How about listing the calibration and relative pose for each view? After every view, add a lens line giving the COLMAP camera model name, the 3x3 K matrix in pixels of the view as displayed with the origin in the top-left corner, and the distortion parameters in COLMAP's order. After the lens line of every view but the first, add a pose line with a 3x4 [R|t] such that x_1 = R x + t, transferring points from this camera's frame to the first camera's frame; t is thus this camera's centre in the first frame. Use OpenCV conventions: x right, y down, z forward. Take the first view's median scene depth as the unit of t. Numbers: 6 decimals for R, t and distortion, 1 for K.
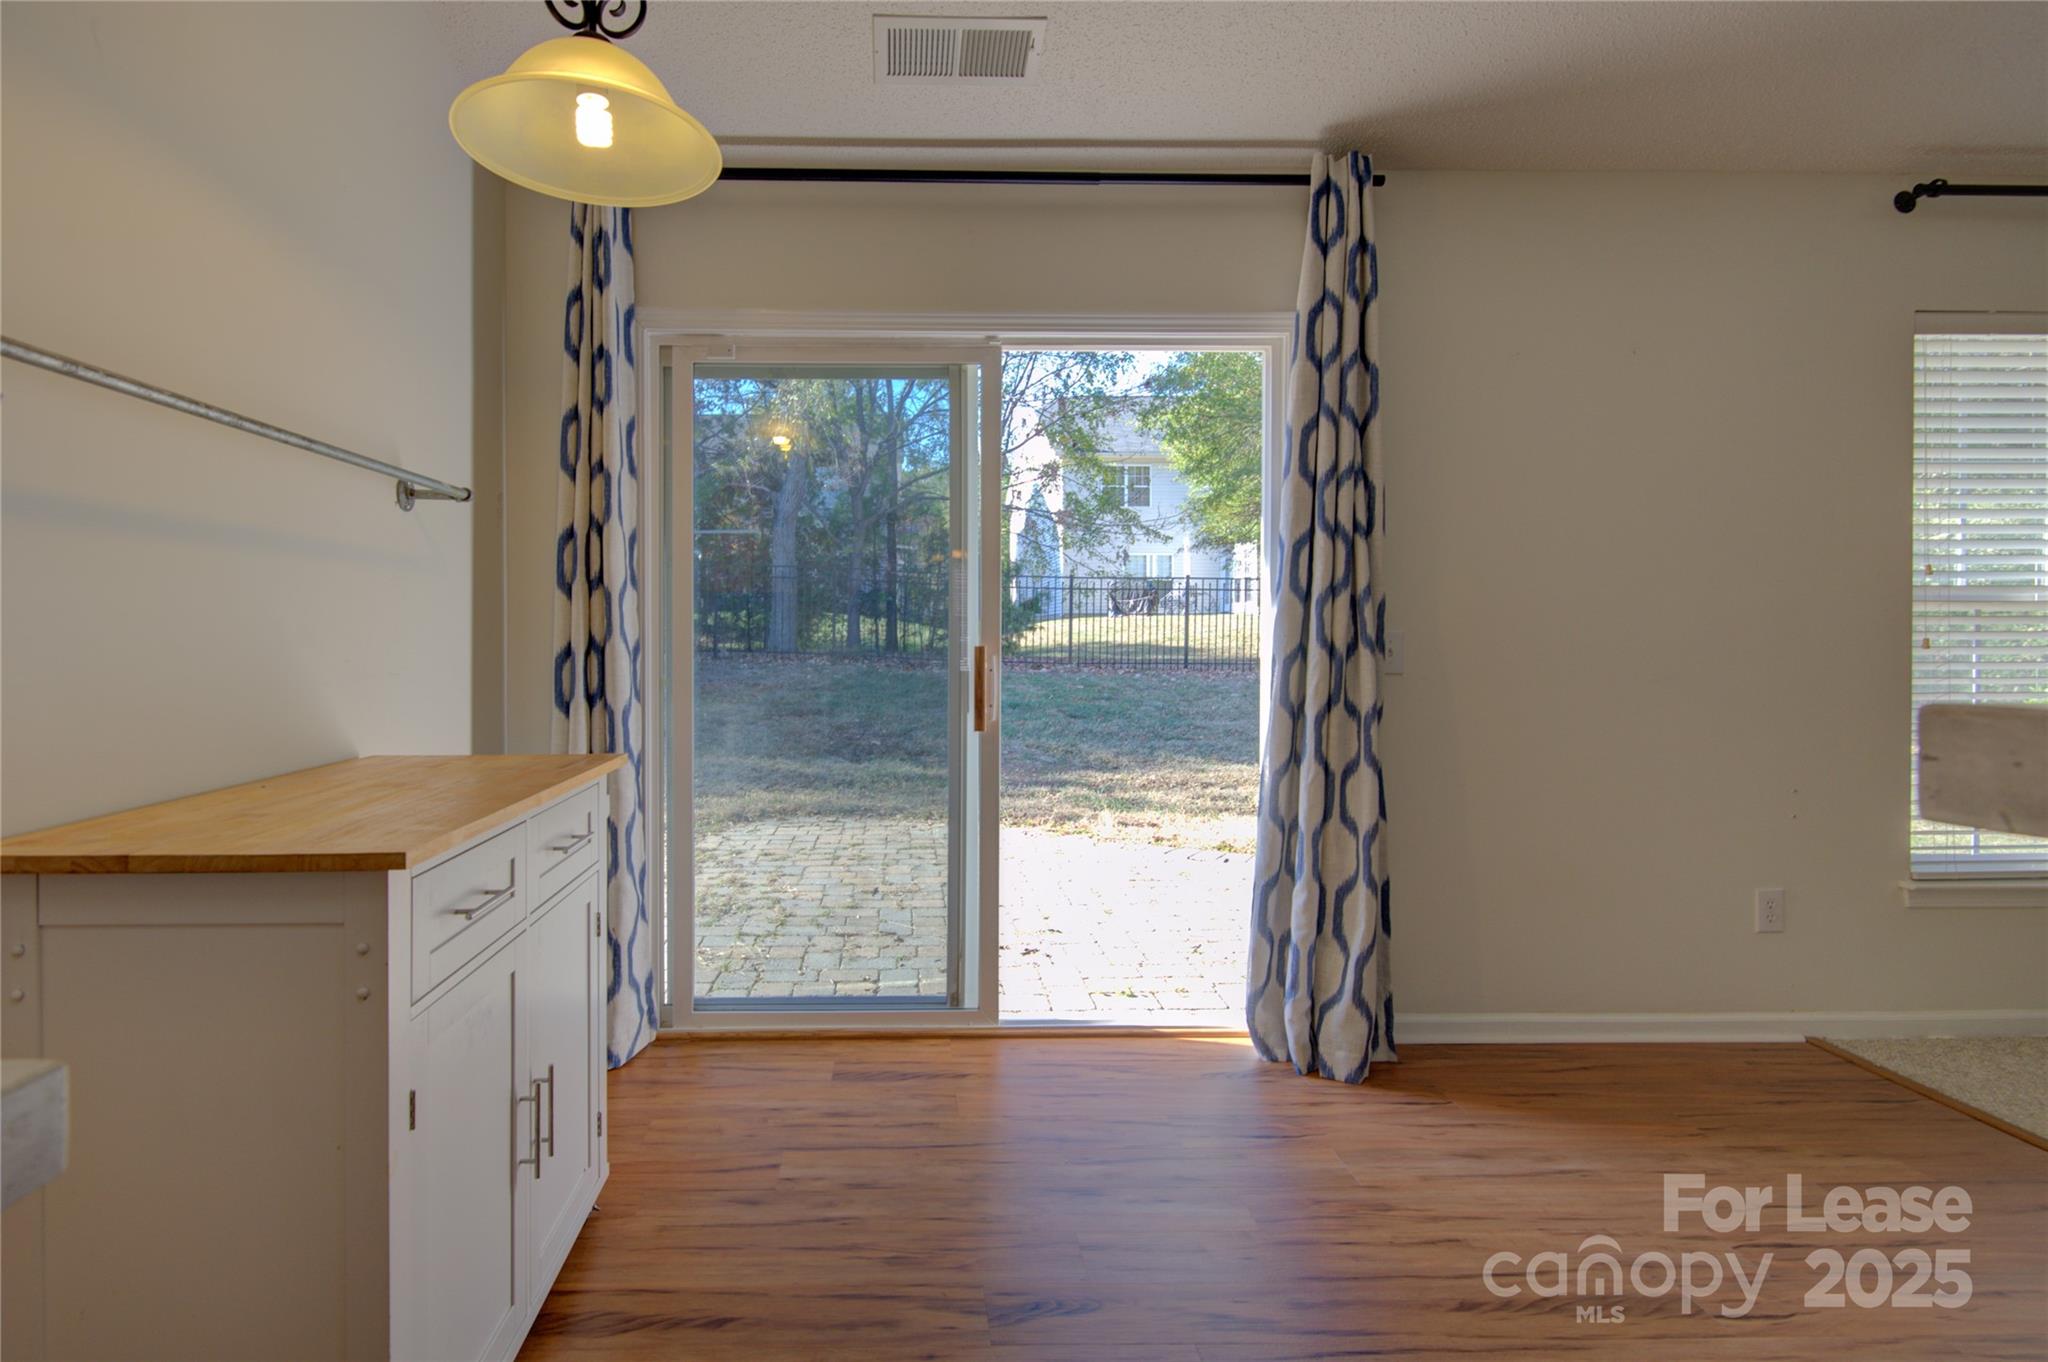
lens RADIAL K [[981.9, 0, 921.7], [0, 981.9, 645.9], [0, 0, 1]] dist [0.001162, -0.000229]
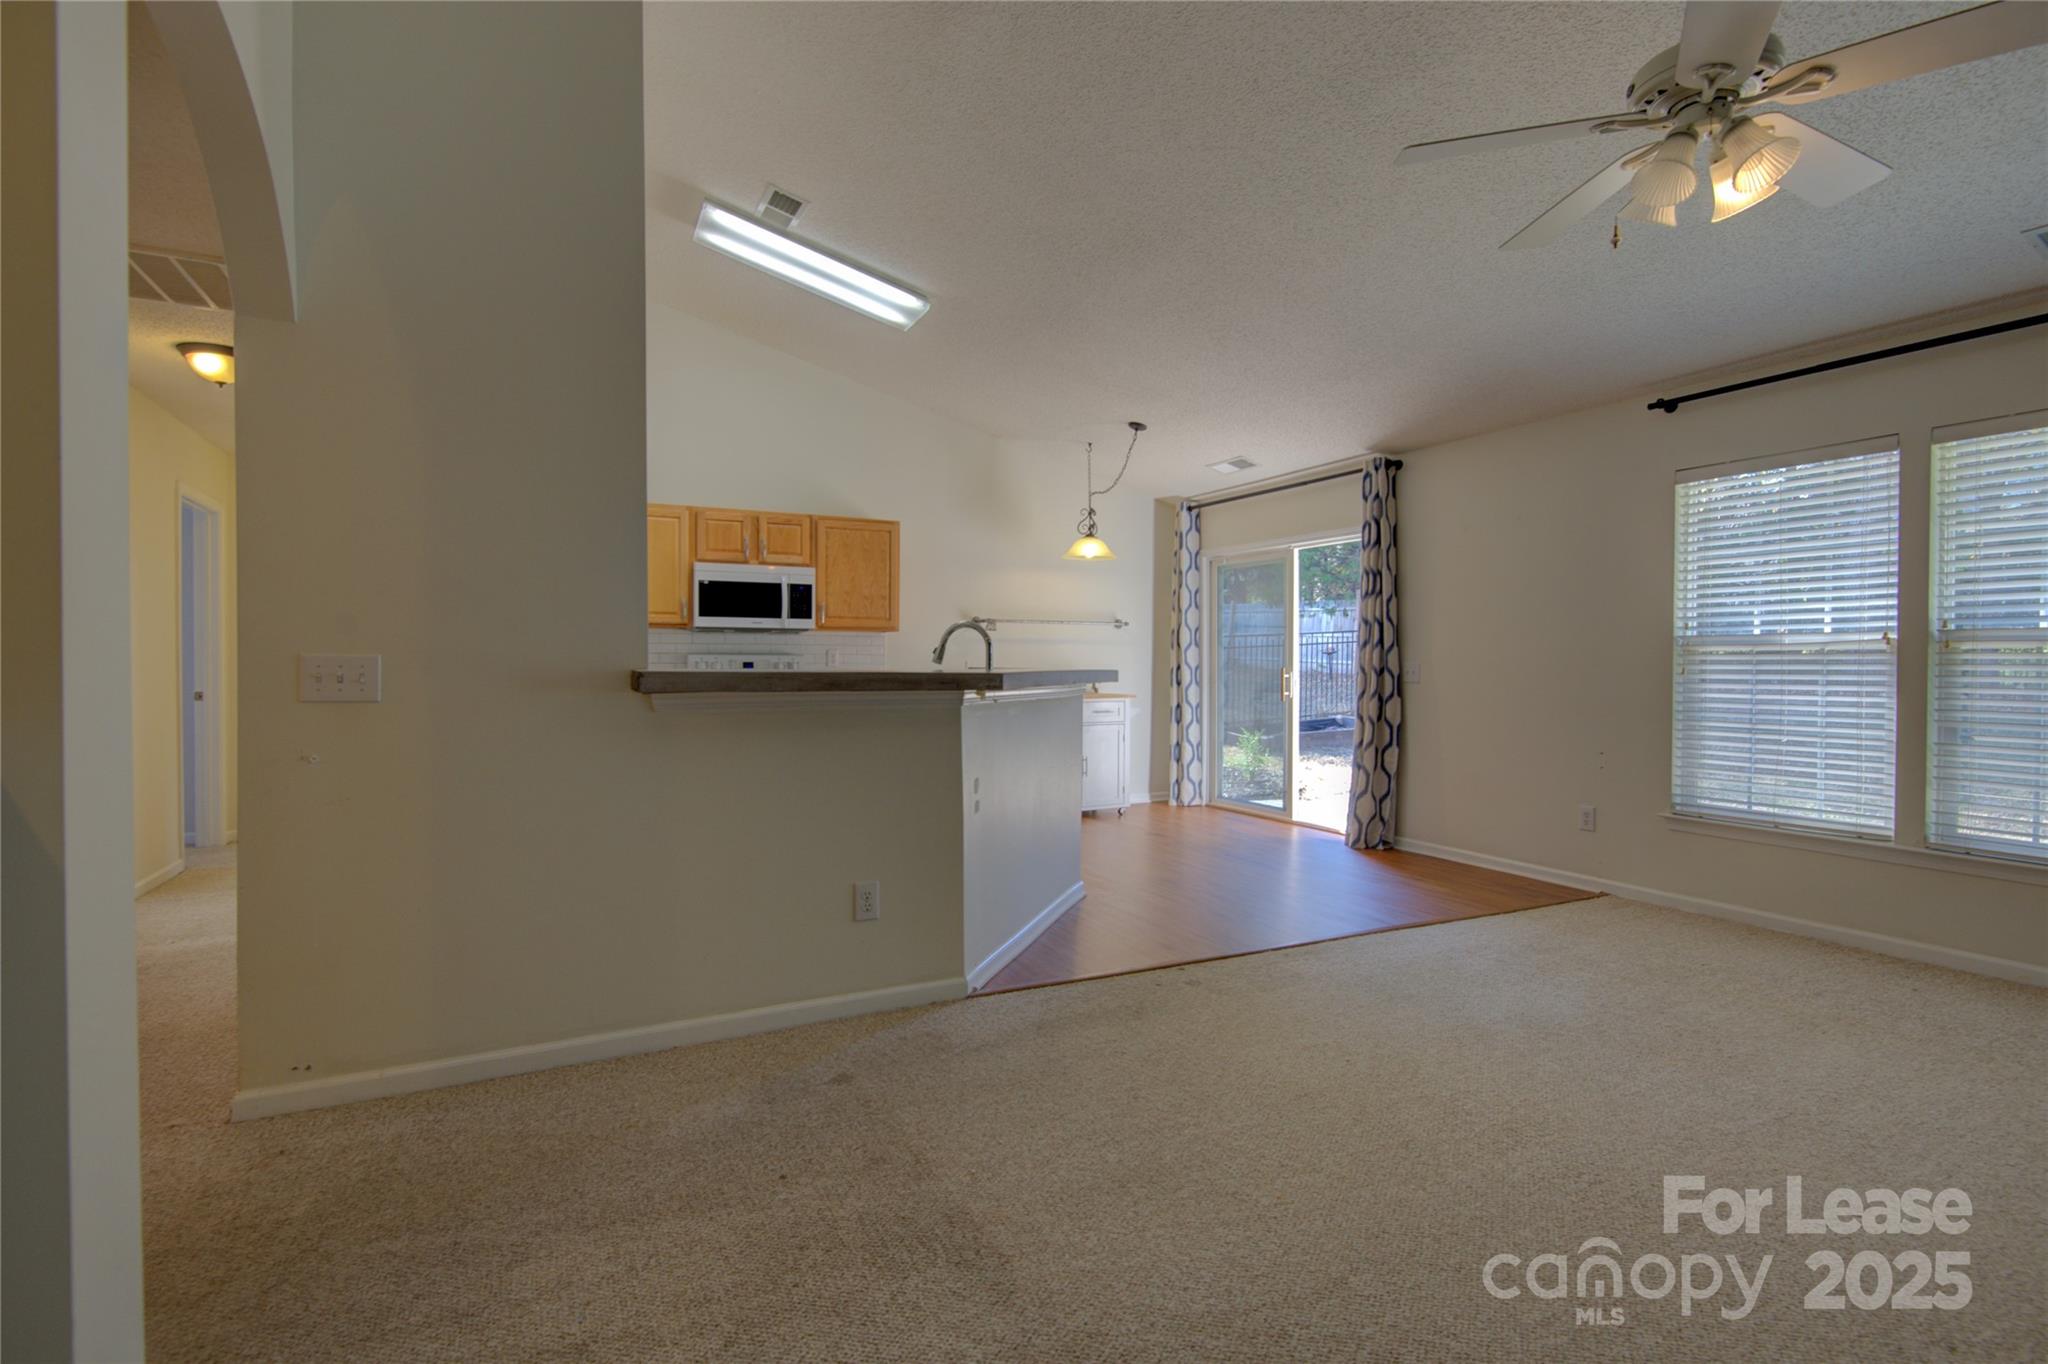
lens RADIAL K [[984.8, 0, 1016.0], [0, 984.8, 675.5], [0, 0, 1]] dist [-0.004887, -0.001773]
pose [[0.432929, 0.014152, -0.901317, 2.152744], [-0.015959, 0.999840, 0.008033, 0.010514], [0.901287, 0.010906, 0.433086, -0.763257]]
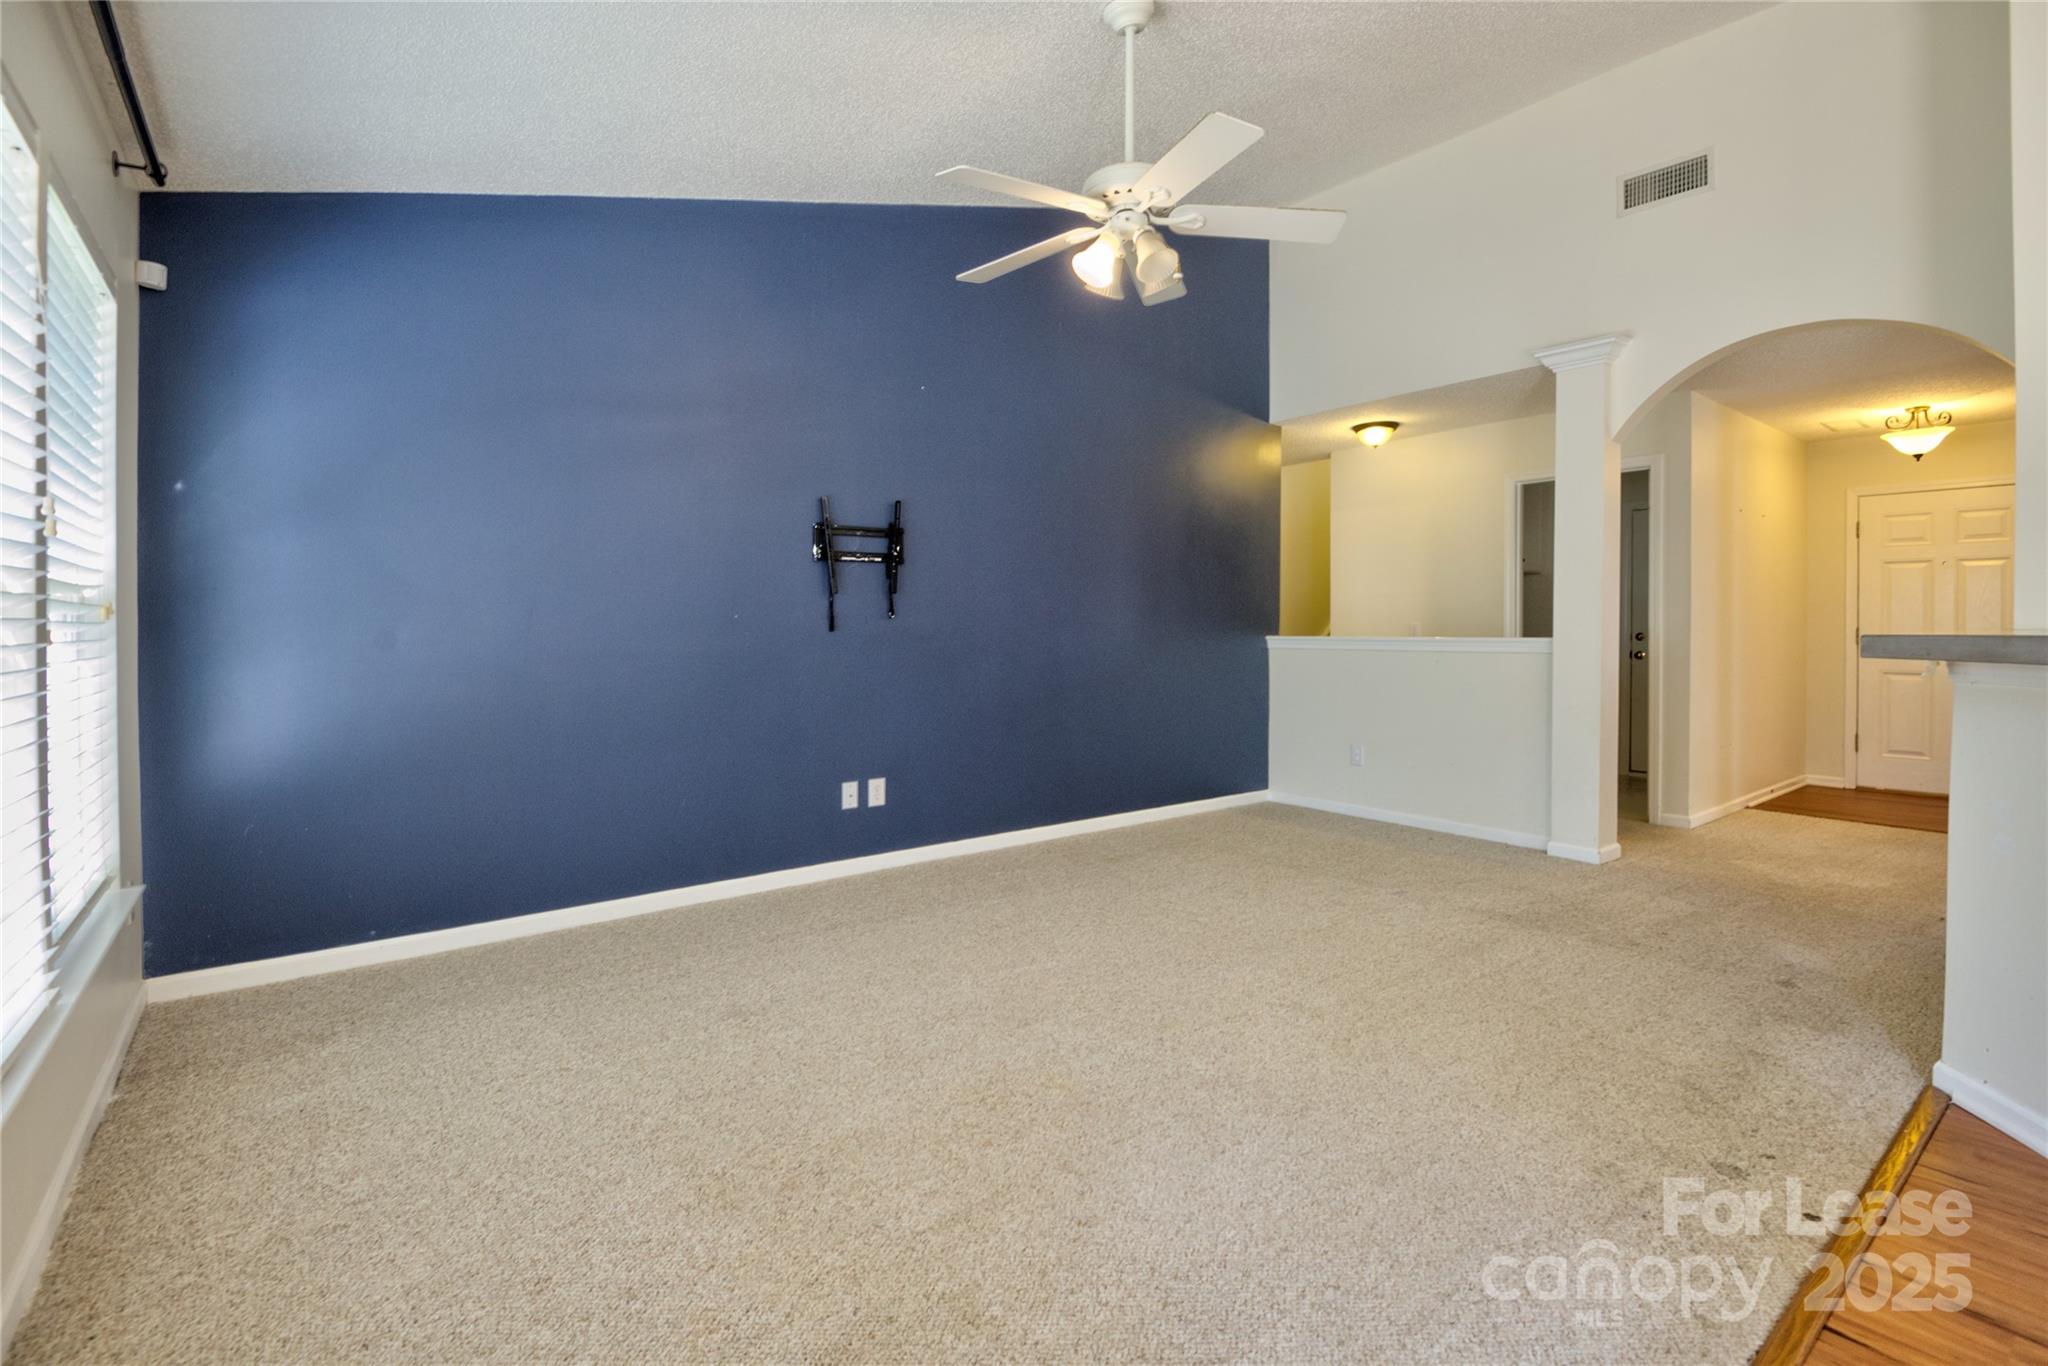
lens RADIAL K [[934.2, 0, 1030.9], [0, 934.2, 637.8], [0, 0, 1]] dist [-0.000840, -0.000462]
pose [[-0.596311, -0.006913, 0.802724, 0.803102], [0.015047, 0.999691, 0.019787, -0.008767], [-0.802612, 0.023878, -0.596023, 0.908284]]
